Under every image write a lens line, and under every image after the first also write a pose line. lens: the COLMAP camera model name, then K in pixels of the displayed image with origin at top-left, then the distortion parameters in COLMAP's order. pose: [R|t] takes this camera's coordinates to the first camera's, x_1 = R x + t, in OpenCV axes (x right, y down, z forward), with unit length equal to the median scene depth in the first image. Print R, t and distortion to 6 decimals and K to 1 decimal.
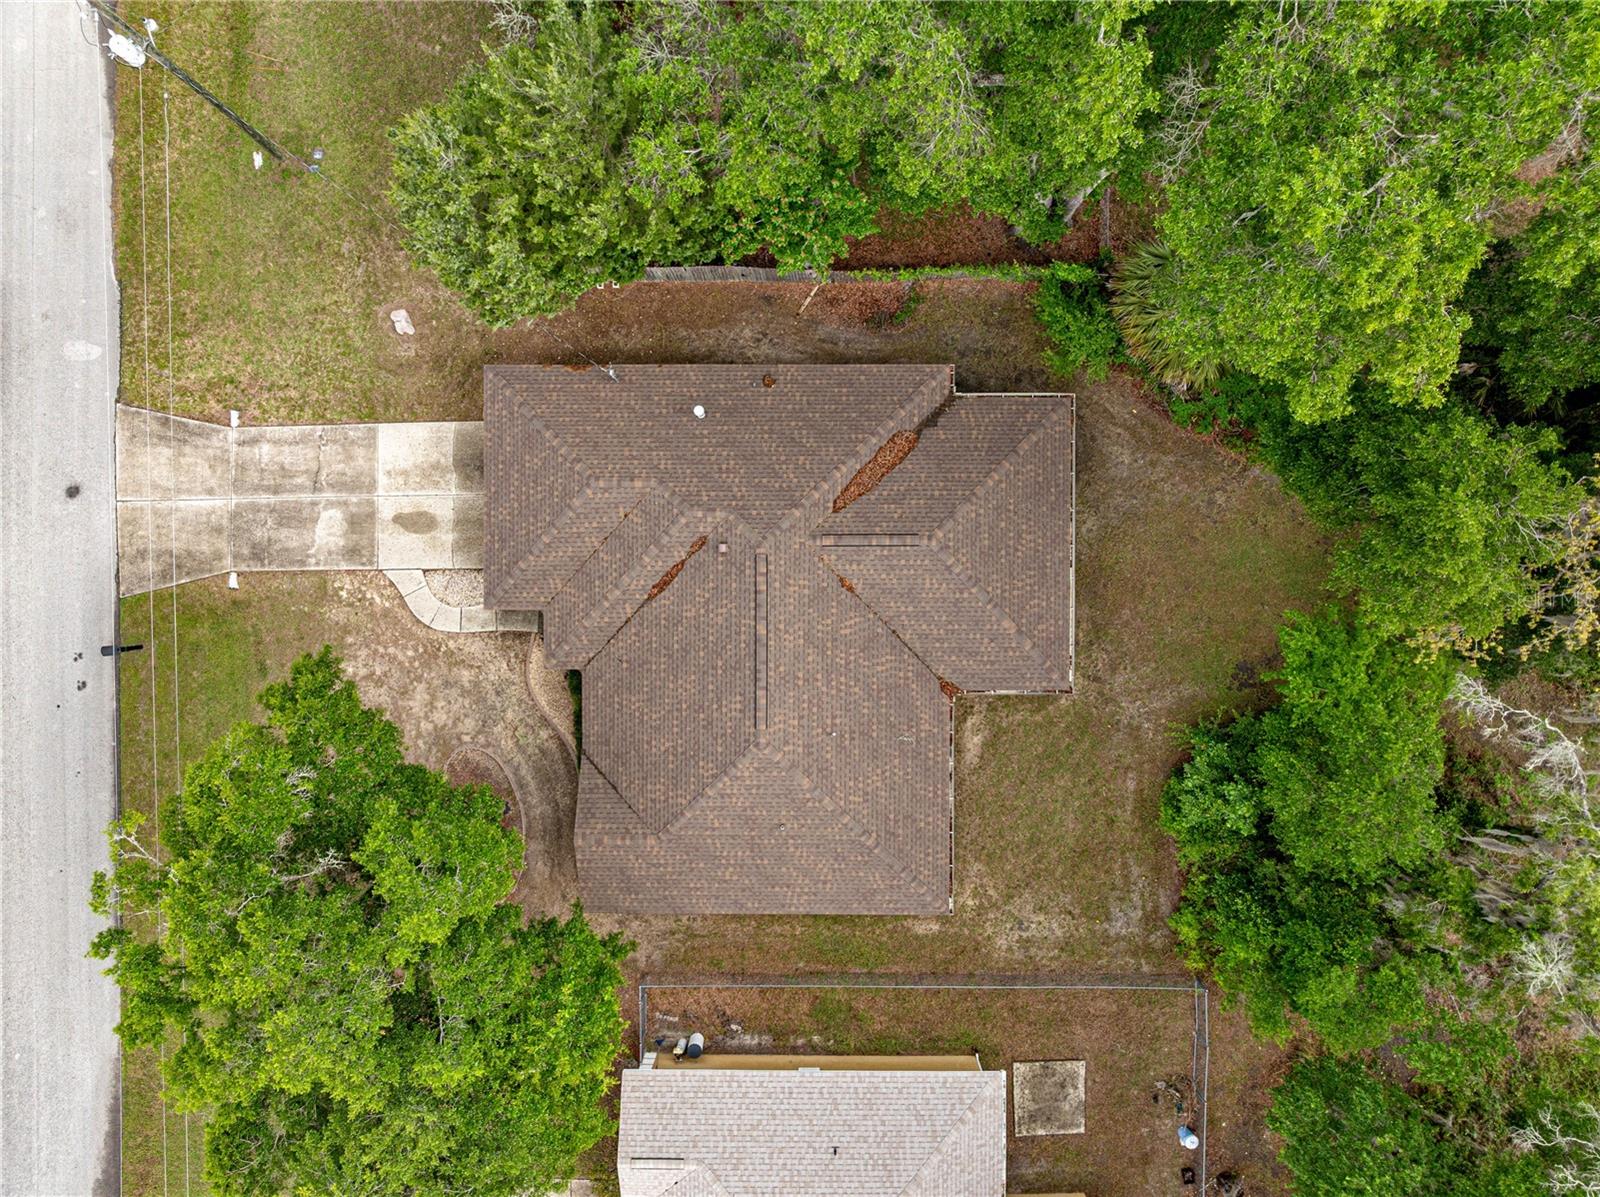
lens RADIAL K [[1117.9, 0, 799.2], [0, 1117.9, 602.1], [0, 0, 1]] dist [-0.032061, 0.010677]
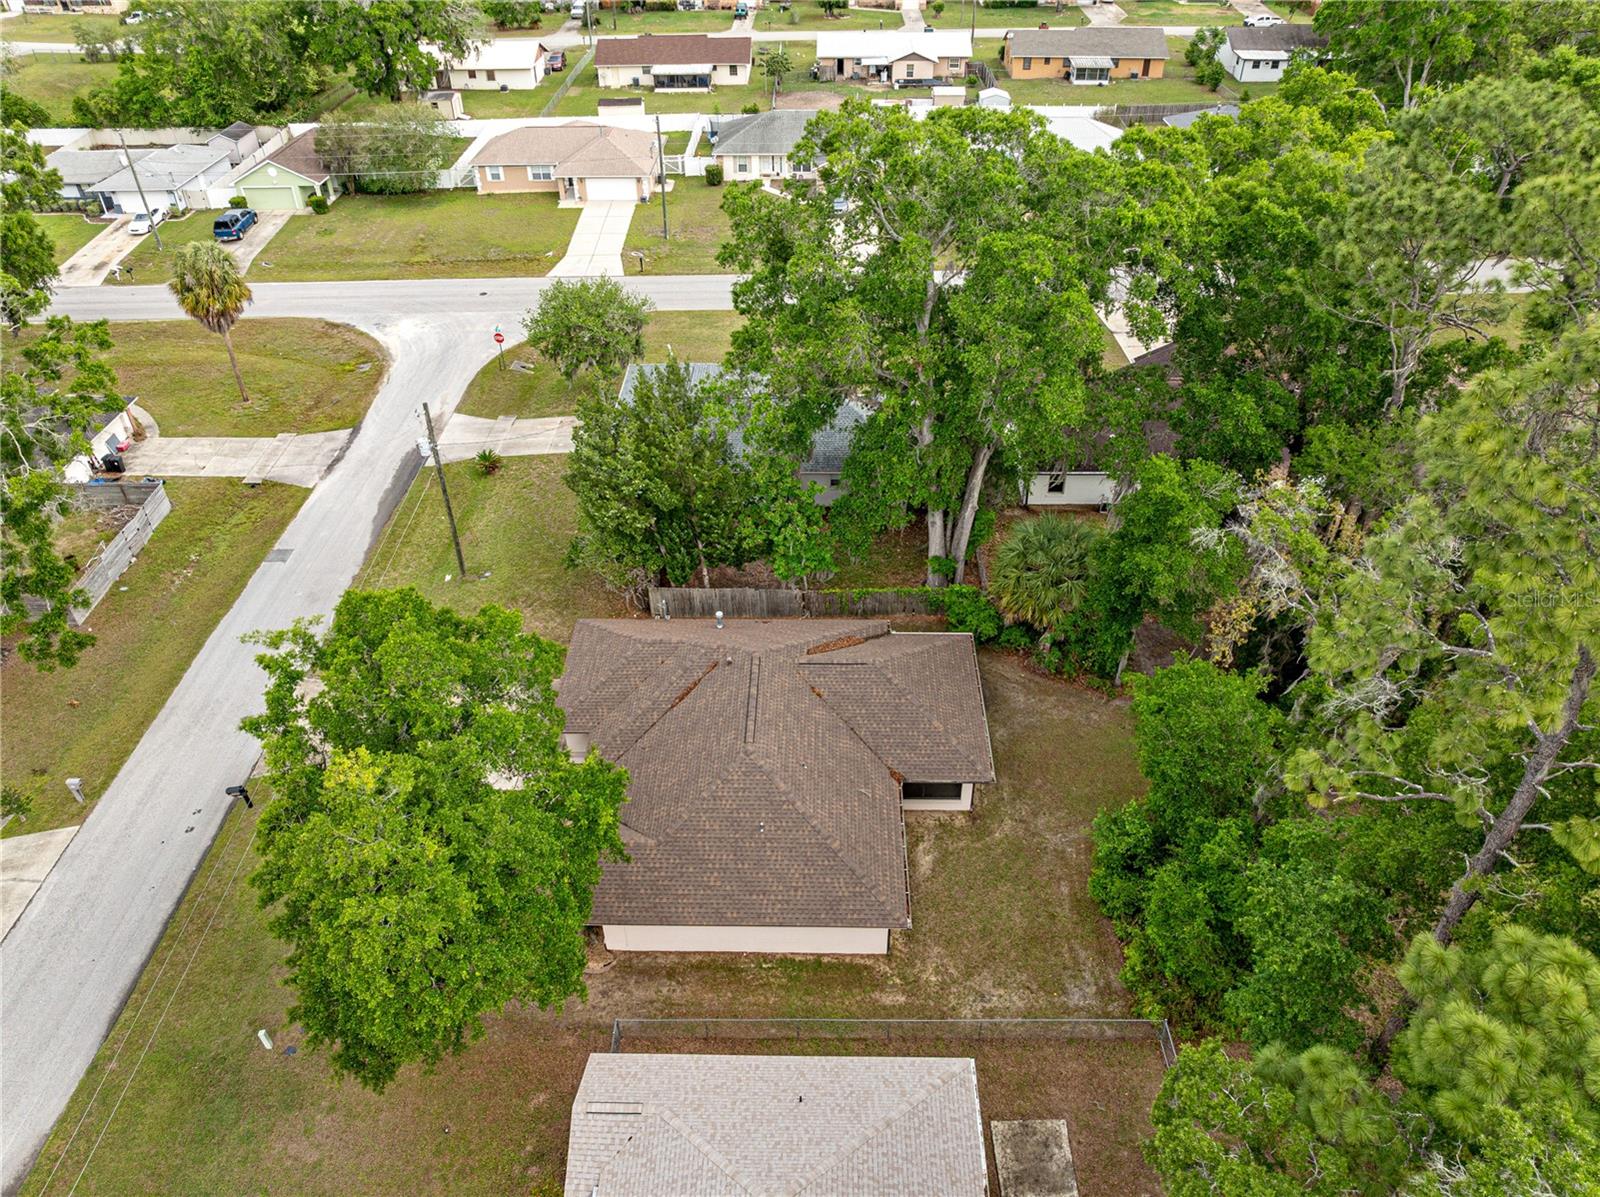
lens RADIAL K [[1117.9, 0, 800.1], [0, 1117.9, 599.6], [0, 0, 1]] dist [-0.032061, 0.010677]
pose [[0.999802, 0.015241, -0.012779, 0.034050], [-0.019386, 0.603195, -0.797358, 0.907205], [-0.004445, 0.797448, 0.603371, 0.066154]]
